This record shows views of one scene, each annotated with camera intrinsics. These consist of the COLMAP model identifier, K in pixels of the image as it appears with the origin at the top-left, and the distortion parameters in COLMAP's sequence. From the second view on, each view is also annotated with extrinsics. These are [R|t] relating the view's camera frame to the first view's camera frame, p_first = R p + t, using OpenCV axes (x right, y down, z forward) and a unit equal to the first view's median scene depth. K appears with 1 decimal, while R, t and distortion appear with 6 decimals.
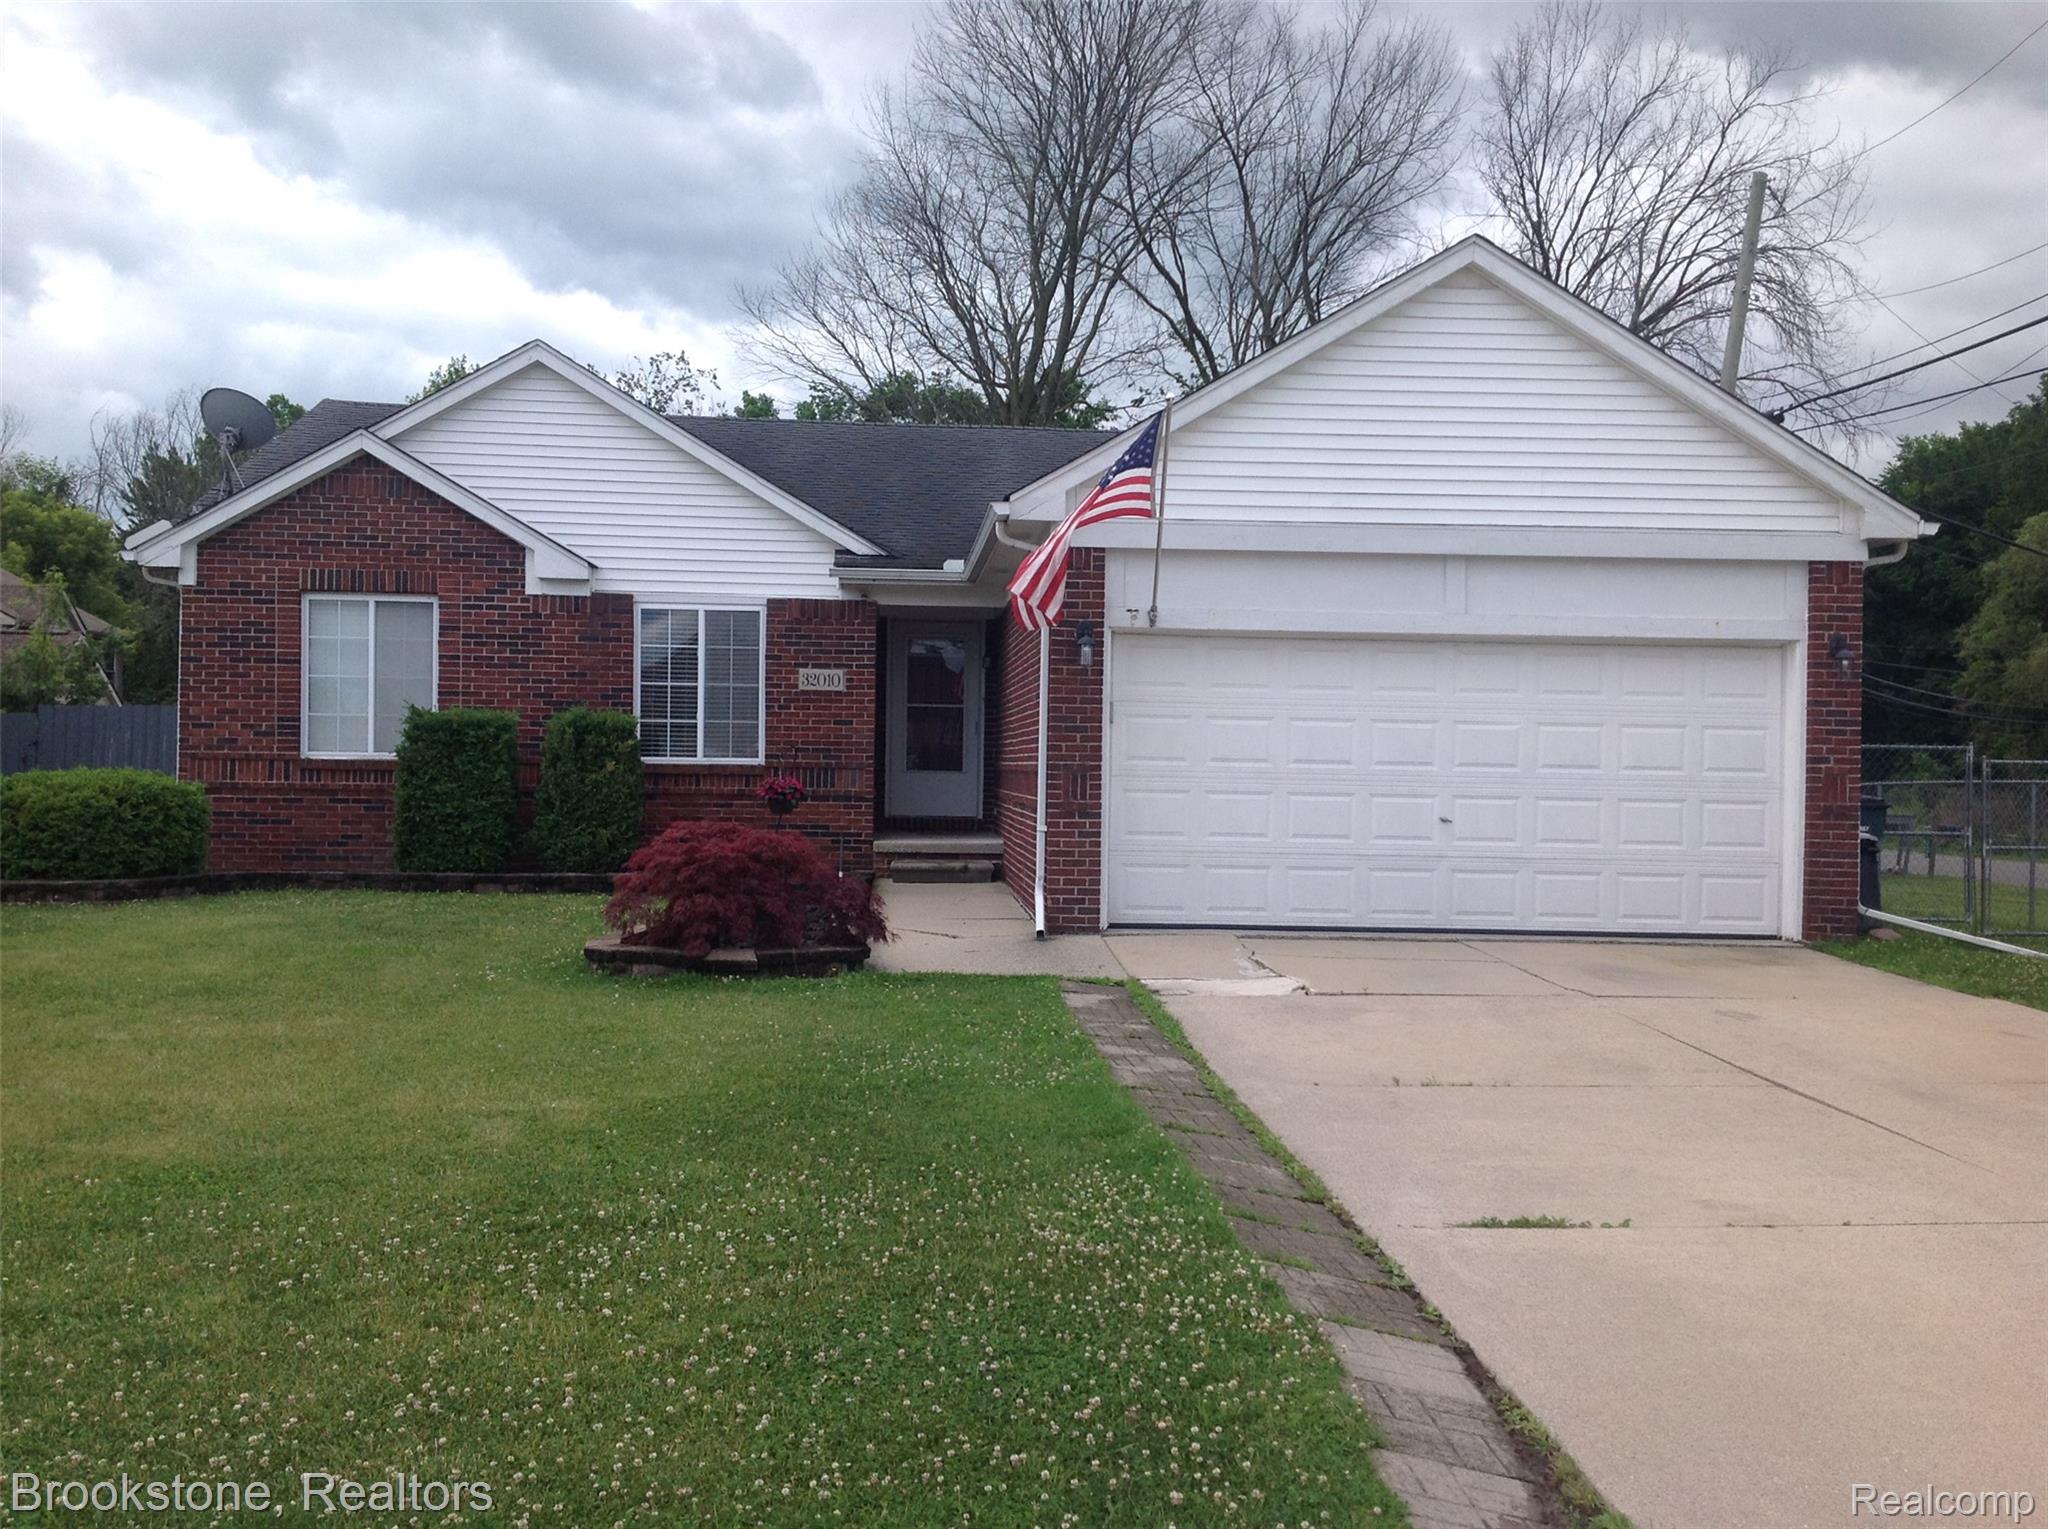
lens RADIAL K [[1952.7, 0, 1010.7], [0, 1952.7, 770.8], [0, 0, 1]] dist [0.150615, -0.488382]
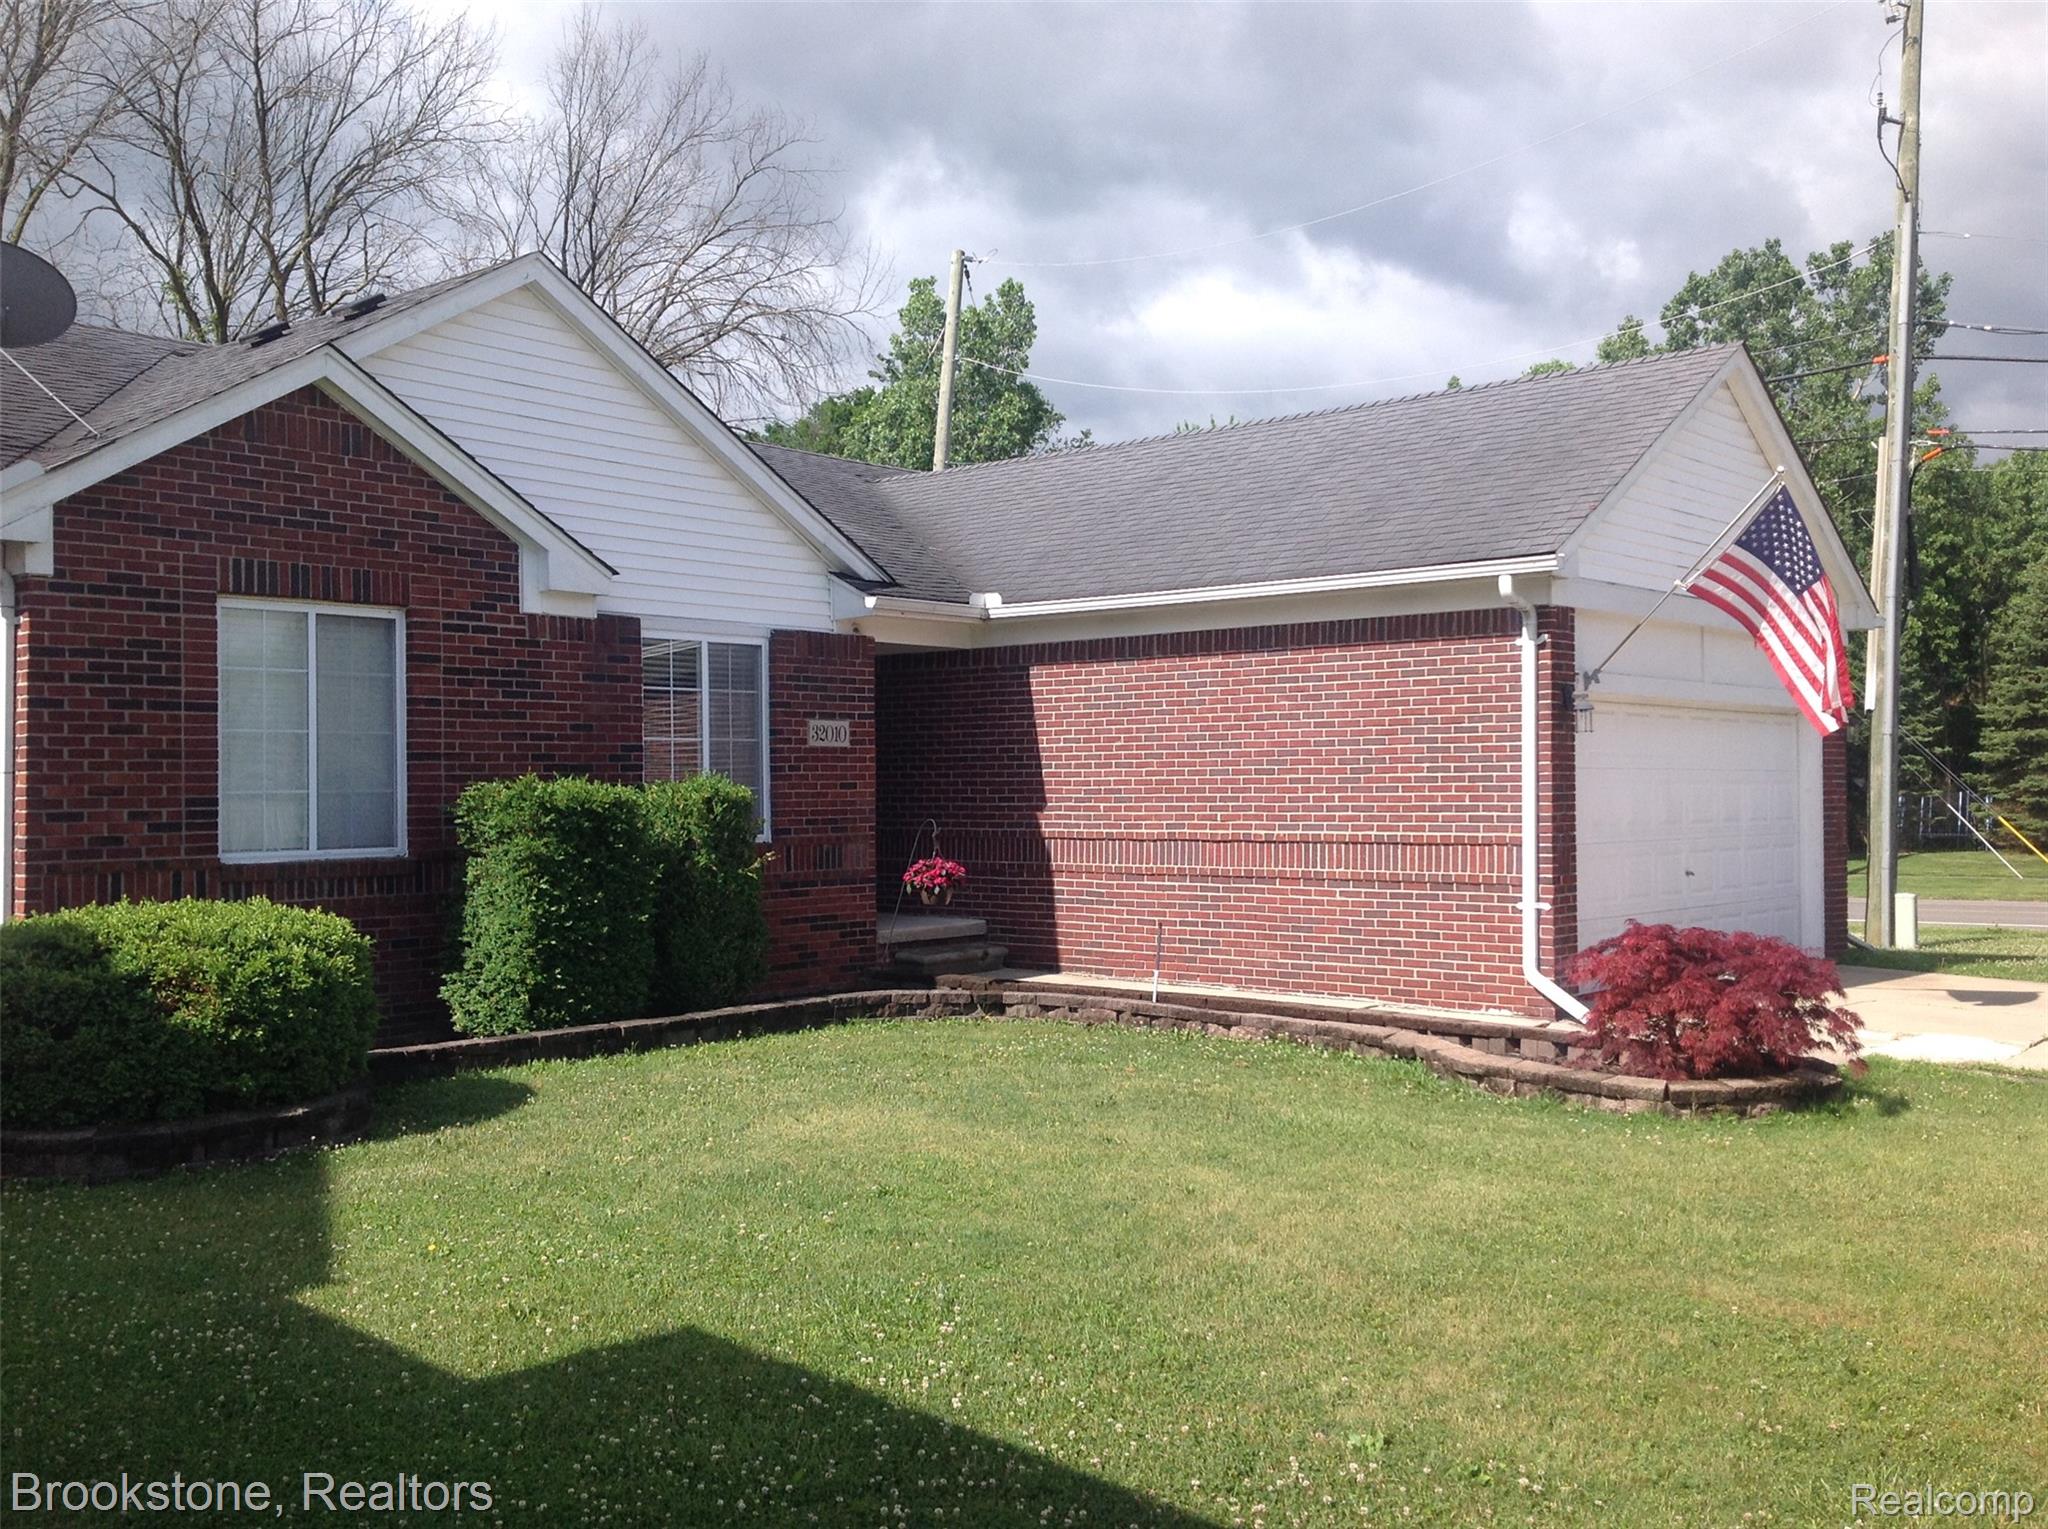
lens RADIAL K [[1952.7, 0, 1010.7], [0, 1952.7, 770.8], [0, 0, 1]] dist [0.150615, -0.488382]
pose [[0.702562, -0.015325, 0.711458, -0.615915], [0.020322, 0.999792, 0.001468, -0.030988], [-0.711333, 0.013427, 0.702727, 0.385771]]
